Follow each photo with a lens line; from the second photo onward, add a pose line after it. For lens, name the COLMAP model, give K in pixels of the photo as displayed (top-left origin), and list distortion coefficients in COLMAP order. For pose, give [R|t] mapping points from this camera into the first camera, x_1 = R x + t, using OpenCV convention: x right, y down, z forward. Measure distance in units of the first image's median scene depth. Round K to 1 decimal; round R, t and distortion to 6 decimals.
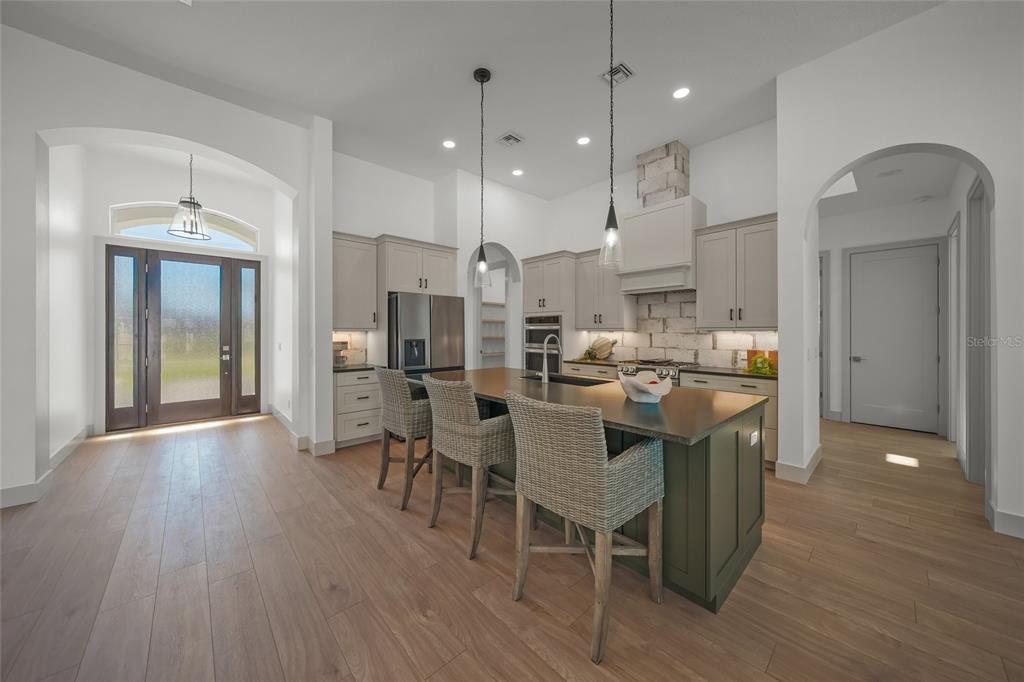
lens RADIAL K [[348.9, 0, 509.6], [0, 348.9, 329.9], [0, 0, 1]] dist [-0.001231, -0.000133]
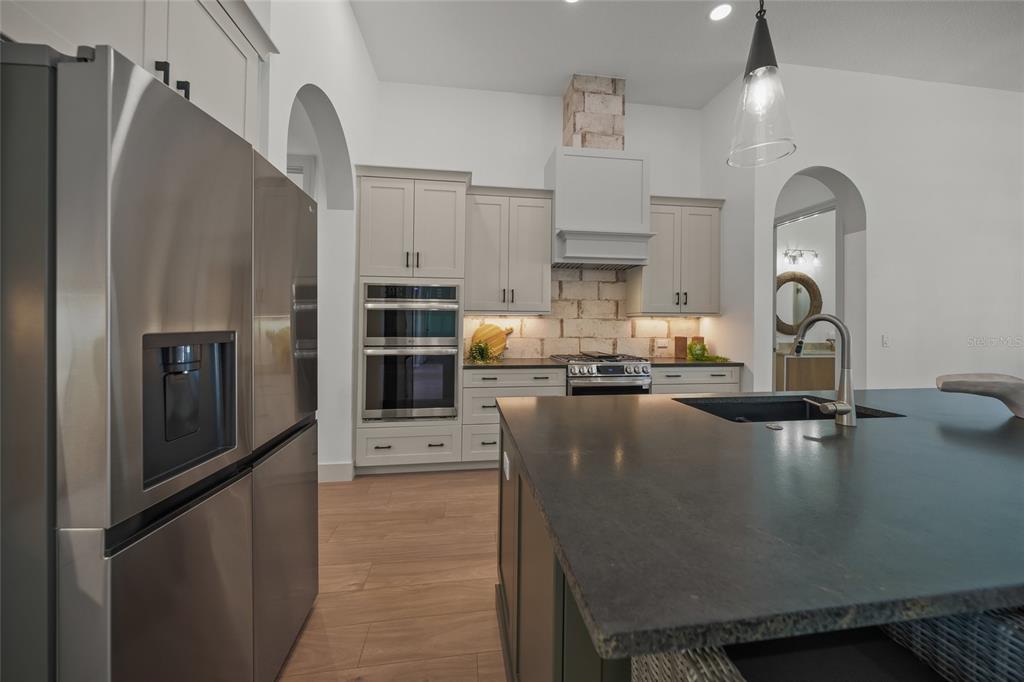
lens RADIAL K [[348.9, 0, 508.0], [0, 348.9, 319.3], [0, 0, 1]] dist [-0.001231, -0.000133]
pose [[0.570021, 0.012856, 0.821529, -0.361451], [-0.010284, 0.999911, -0.008513, 0.022256], [-0.821566, -0.003596, 0.570103, 0.827801]]
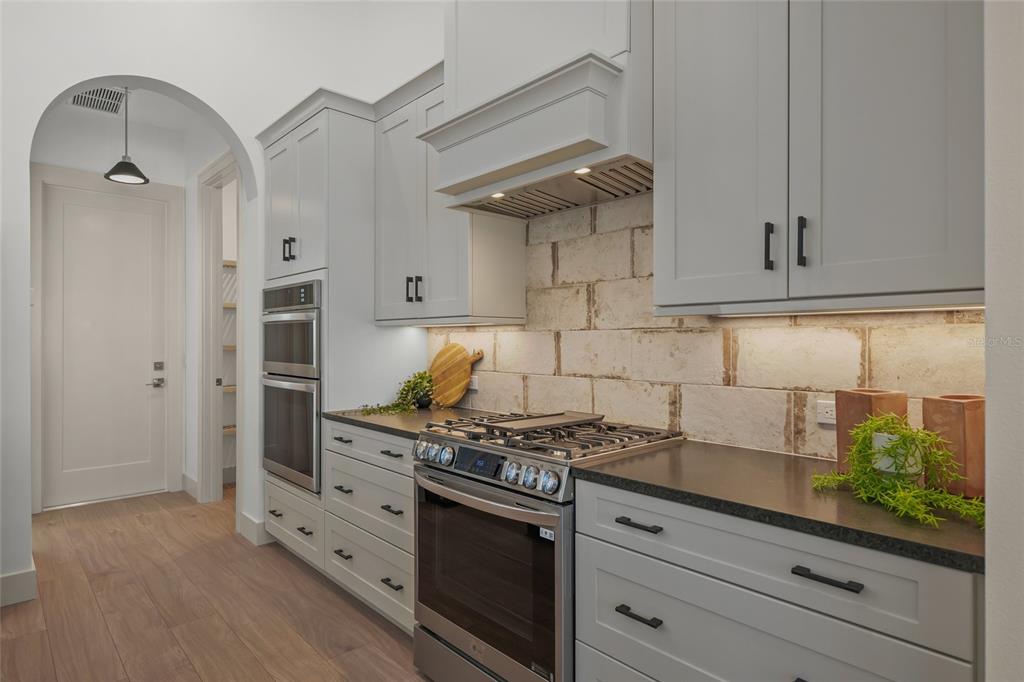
lens RADIAL K [[557.5, 0, 510.9], [0, 557.5, 339.8], [0, 0, 1]] dist [0.011503, 0.002366]
pose [[0.999819, -0.000775, 0.019032, 0.439126], [0.000676, 0.999986, 0.005190, 0.018465], [-0.019036, -0.005176, 0.999805, 0.601435]]
